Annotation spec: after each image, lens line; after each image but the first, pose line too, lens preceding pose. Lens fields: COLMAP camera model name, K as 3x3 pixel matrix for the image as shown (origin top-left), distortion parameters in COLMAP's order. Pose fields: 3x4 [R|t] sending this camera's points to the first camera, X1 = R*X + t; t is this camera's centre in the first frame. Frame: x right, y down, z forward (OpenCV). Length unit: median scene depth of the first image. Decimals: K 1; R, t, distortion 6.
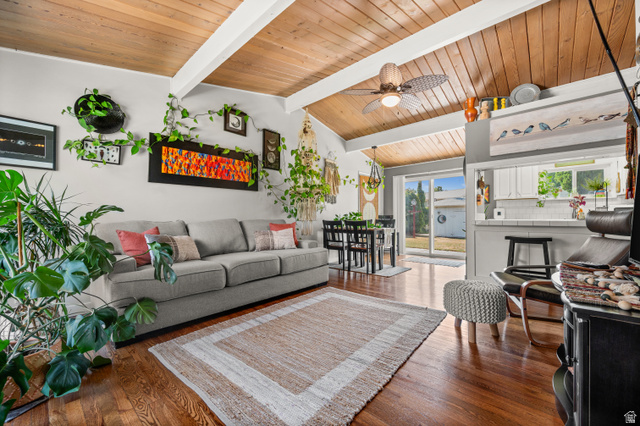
lens RADIAL K [[255.2, 0, 320.3], [0, 255.2, 218.3], [0, 0, 1]] dist [-0.000616, -0.000112]
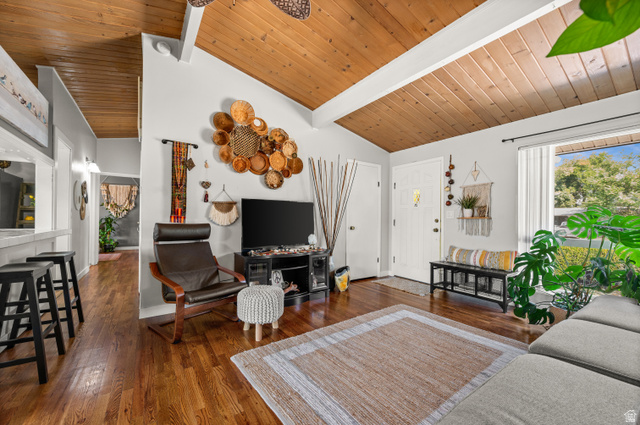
lens RADIAL K [[253.9, 0, 323.1], [0, 253.9, 216.6], [0, 0, 1]] dist [-0.001379, -0.000169]
pose [[-0.975827, -0.007477, 0.218417, 0.036559], [-0.010371, 0.999873, -0.012105, -0.021924], [-0.218299, -0.014077, -0.975780, 0.876286]]
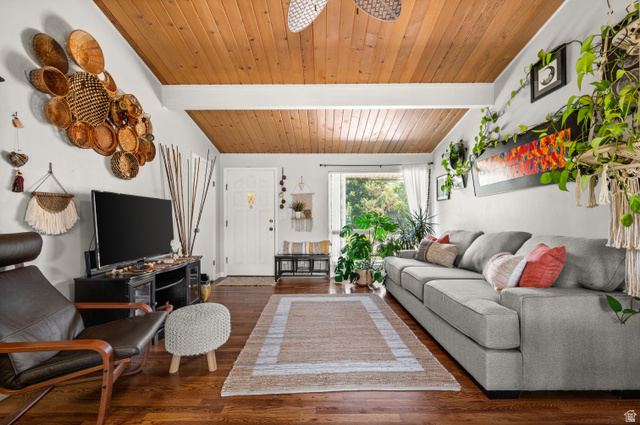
lens RADIAL K [[255.2, 0, 320.3], [0, 255.2, 217.8], [0, 0, 1]] dist [-0.000616, -0.000112]
pose [[-0.742983, -0.003812, -0.669300, 0.378701], [0.005108, 0.999922, -0.011366, -0.022617], [0.669291, -0.011863, -0.742906, 0.841593]]
